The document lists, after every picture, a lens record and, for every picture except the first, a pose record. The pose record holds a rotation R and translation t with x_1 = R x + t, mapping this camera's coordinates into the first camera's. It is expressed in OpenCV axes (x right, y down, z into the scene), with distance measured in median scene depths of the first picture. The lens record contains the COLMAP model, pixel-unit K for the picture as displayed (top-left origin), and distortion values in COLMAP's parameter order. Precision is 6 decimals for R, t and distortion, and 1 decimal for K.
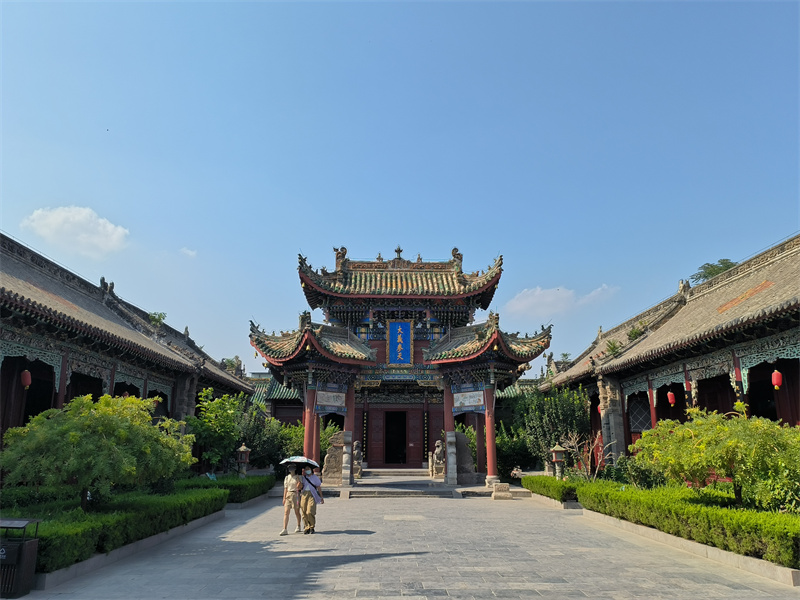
lens RADIAL K [[612.5, 0, 400.0], [0, 612.5, 300.0], [0, 0, 1]] dist [0.038109, -0.001387]
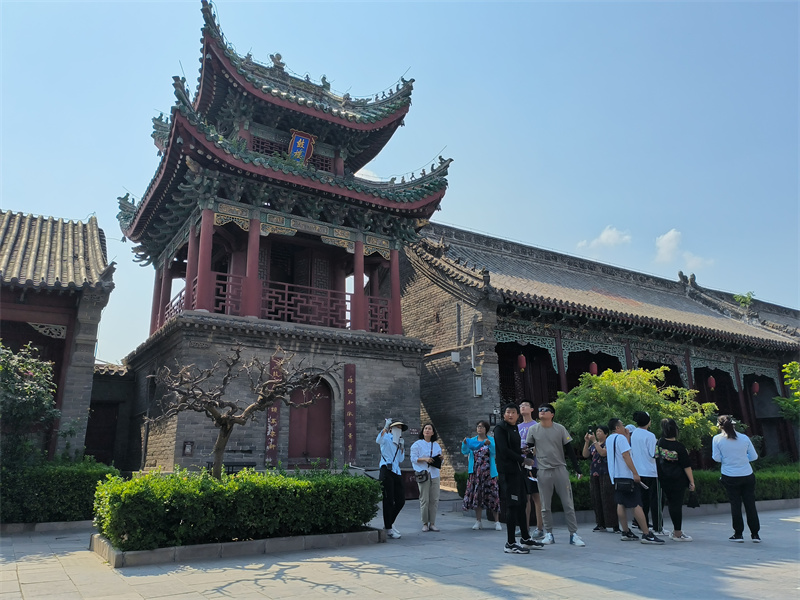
lens RADIAL K [[612.5, 0, 400.0], [0, 612.5, 300.0], [0, 0, 1]] dist [0.038109, -0.001387]
pose [[0.516847, -0.216598, -0.828224, 0.909880], [0.203802, 0.970779, -0.126698, 0.346079], [0.831465, -0.103310, 0.545888, 0.403821]]
